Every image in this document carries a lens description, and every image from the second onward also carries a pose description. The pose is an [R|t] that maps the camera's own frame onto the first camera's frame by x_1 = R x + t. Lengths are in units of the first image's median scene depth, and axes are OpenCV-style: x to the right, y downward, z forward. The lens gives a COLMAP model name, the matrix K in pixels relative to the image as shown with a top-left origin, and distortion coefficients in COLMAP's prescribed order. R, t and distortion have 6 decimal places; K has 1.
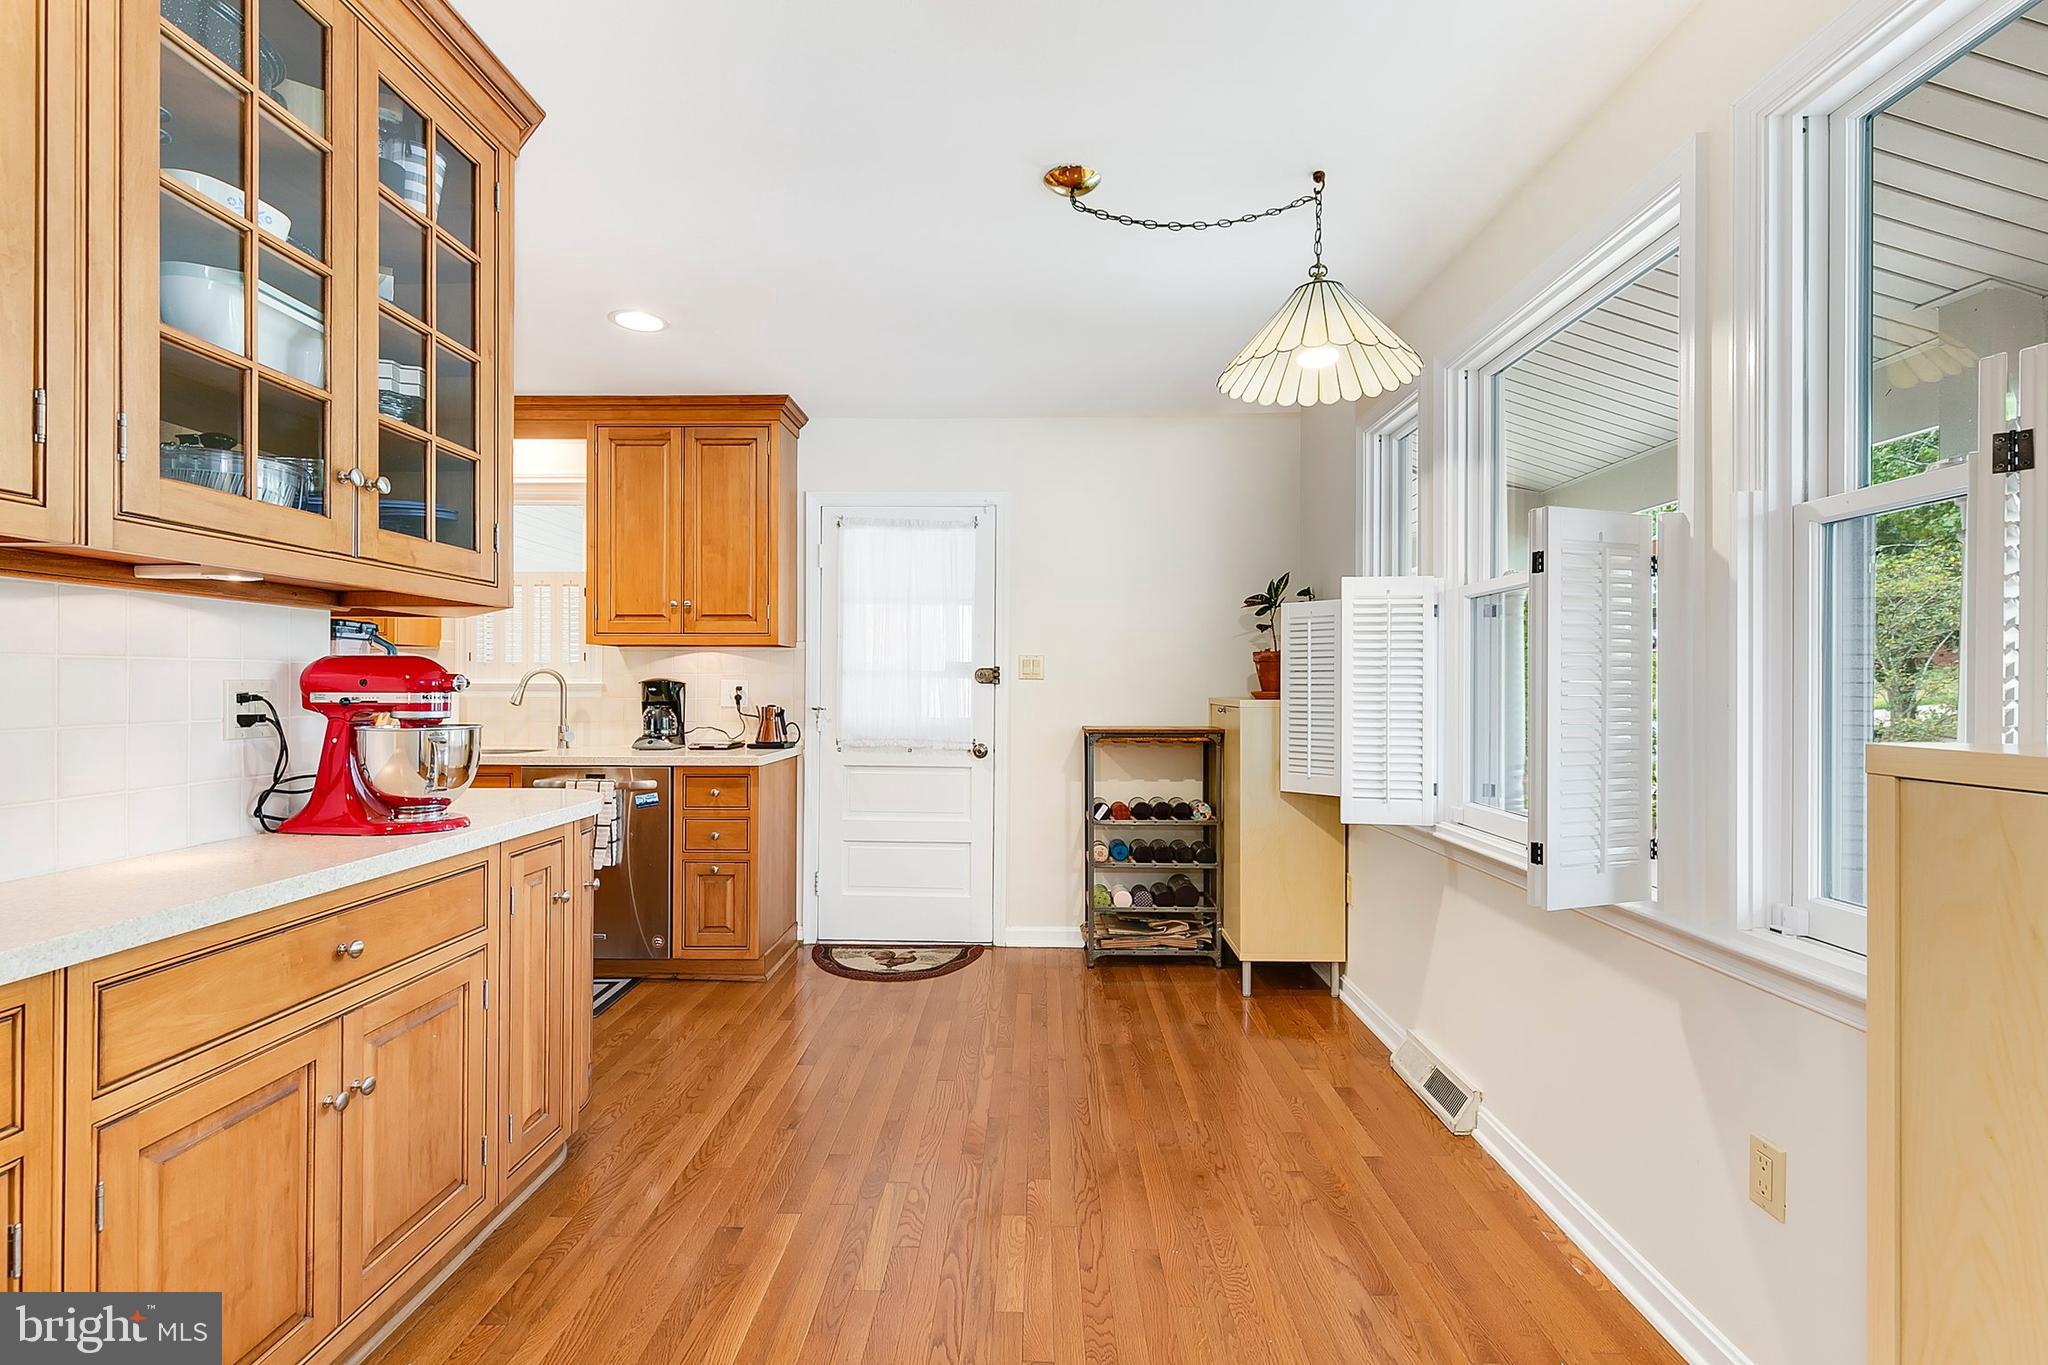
lens RADIAL K [[937.3, 0, 1020.1], [0, 937.3, 685.7], [0, 0, 1]] dist [0.007672, -0.000752]
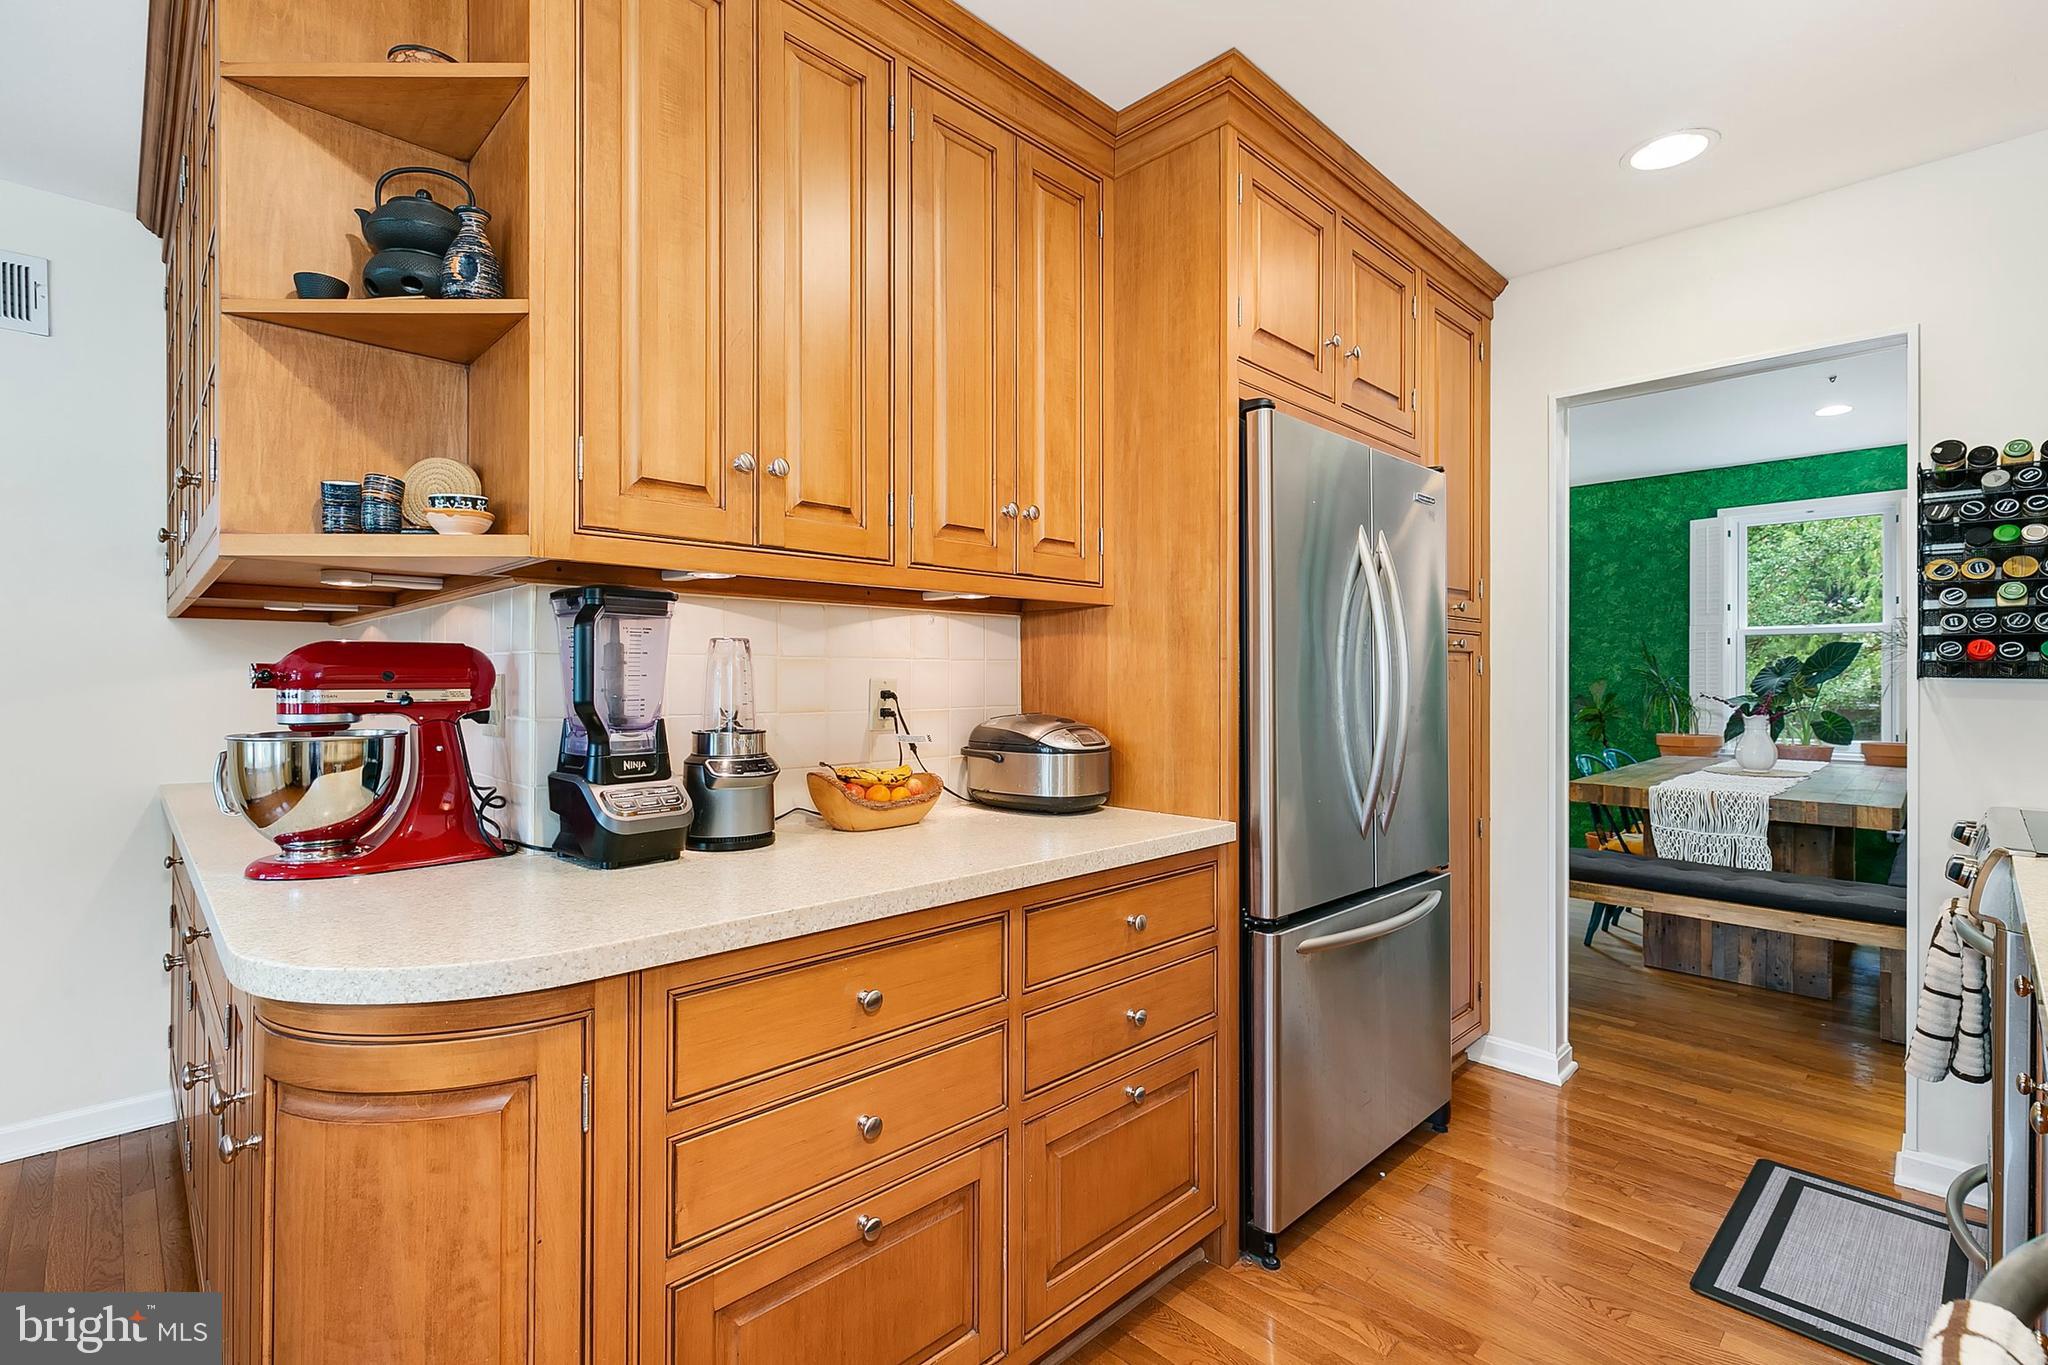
lens RADIAL K [[930.3, 0, 1022.6], [0, 930.3, 677.4], [0, 0, 1]] dist [0.006042, -0.001061]
pose [[-0.700367, -0.005758, -0.713760, -0.233360], [-0.004000, 0.999983, -0.004143, -0.000587], [0.713772, -0.000046, -0.700378, 0.904943]]
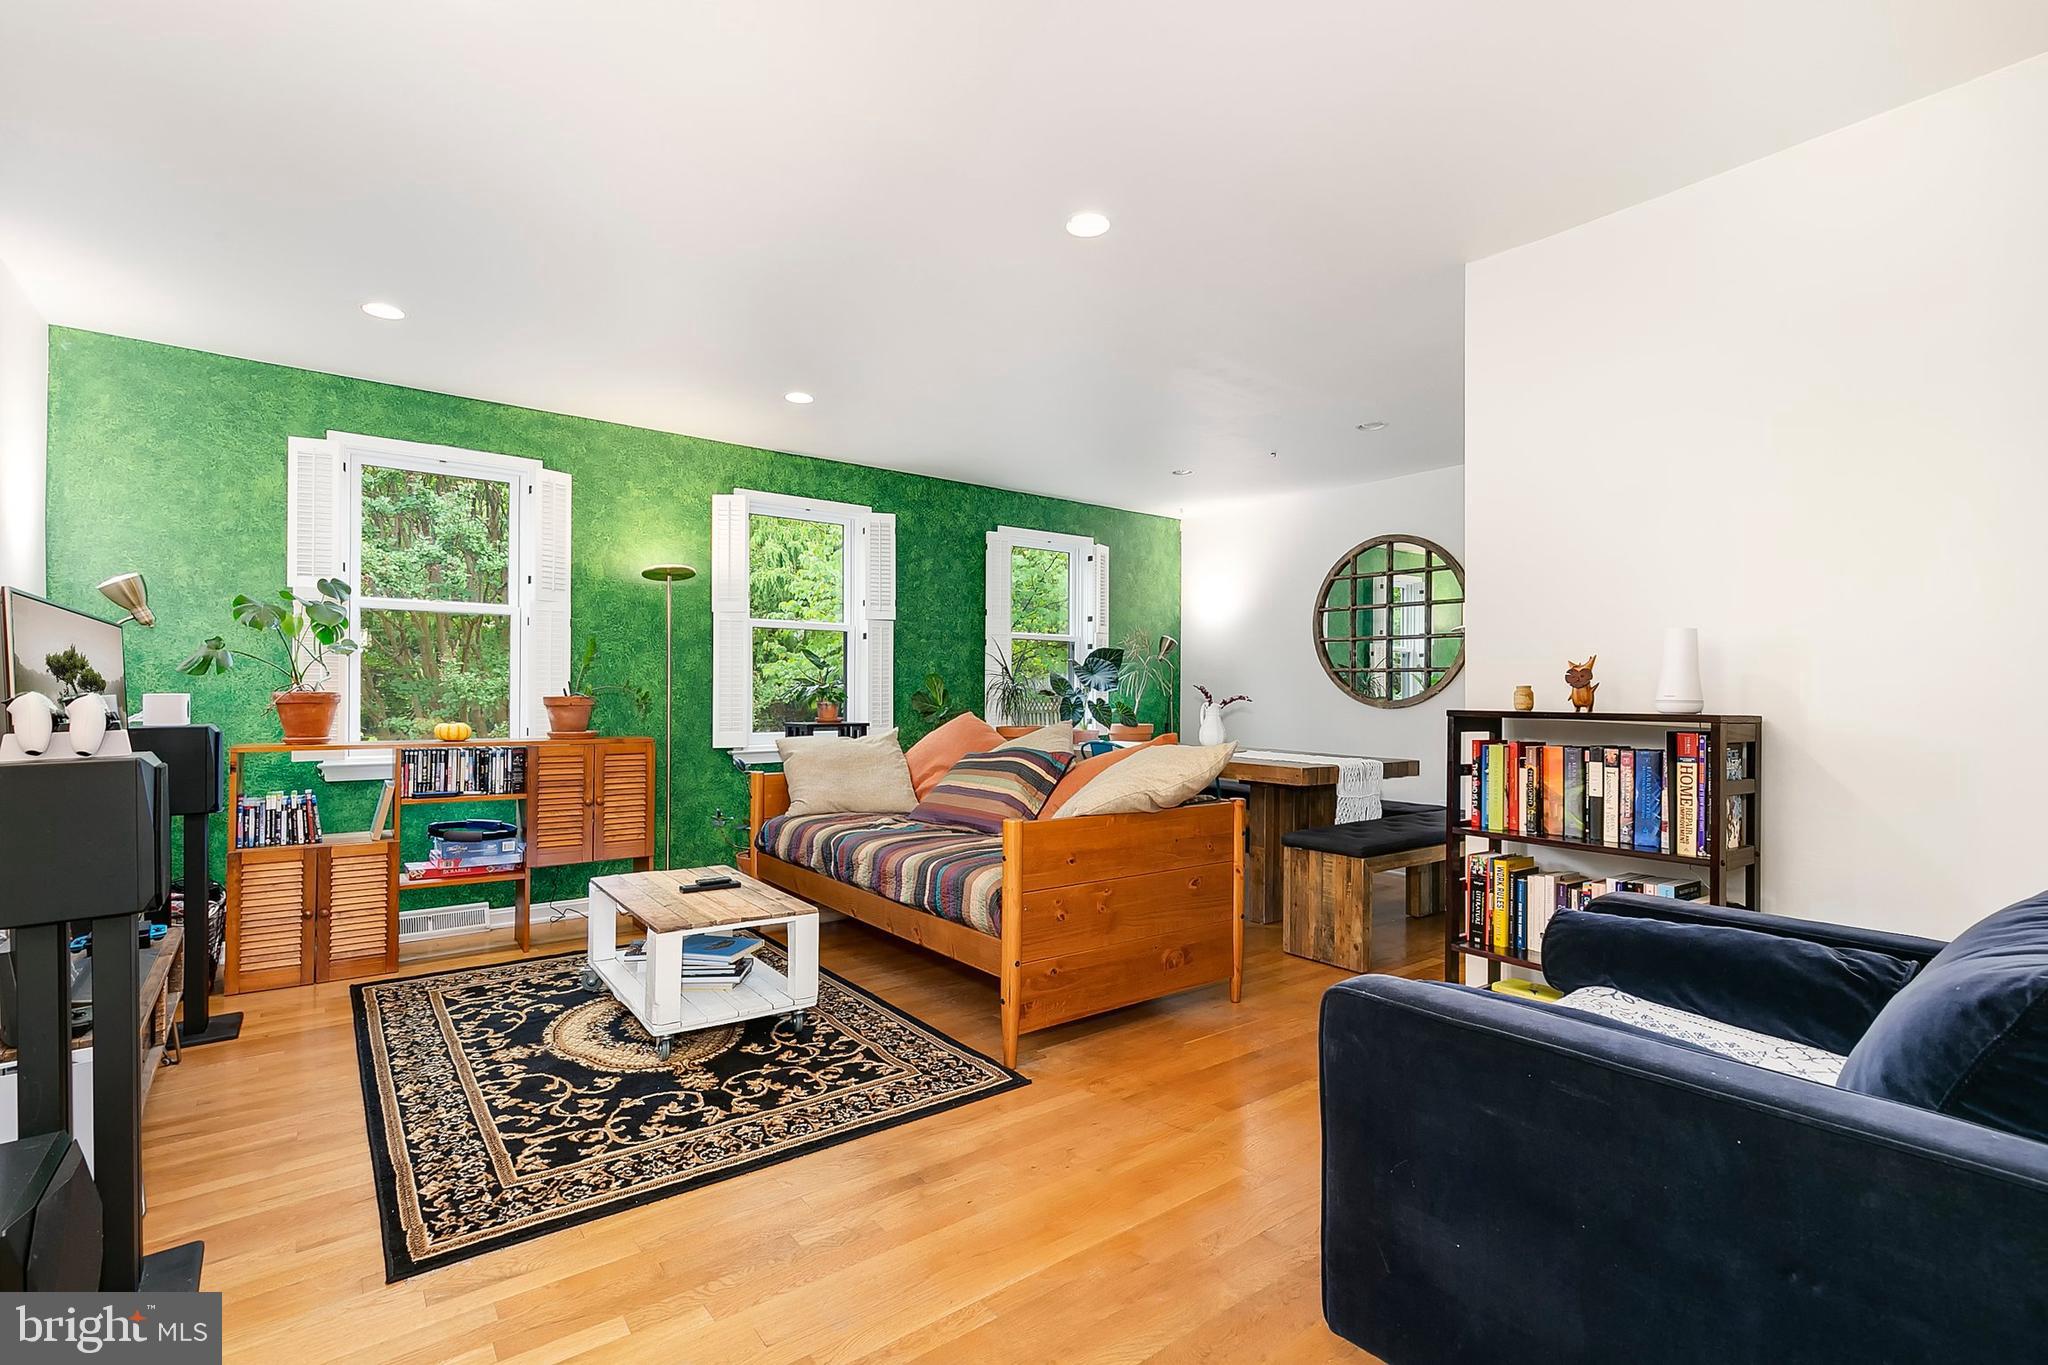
lens RADIAL K [[918.2, 0, 1006.6], [0, 918.2, 714.2], [0, 0, 1]] dist [0.001591, -0.000194]
pose [[0.614111, 0.018925, -0.788993, -0.701356], [-0.001610, 0.999740, 0.022727, 0.019540], [0.789218, -0.012687, 0.613982, -0.216522]]
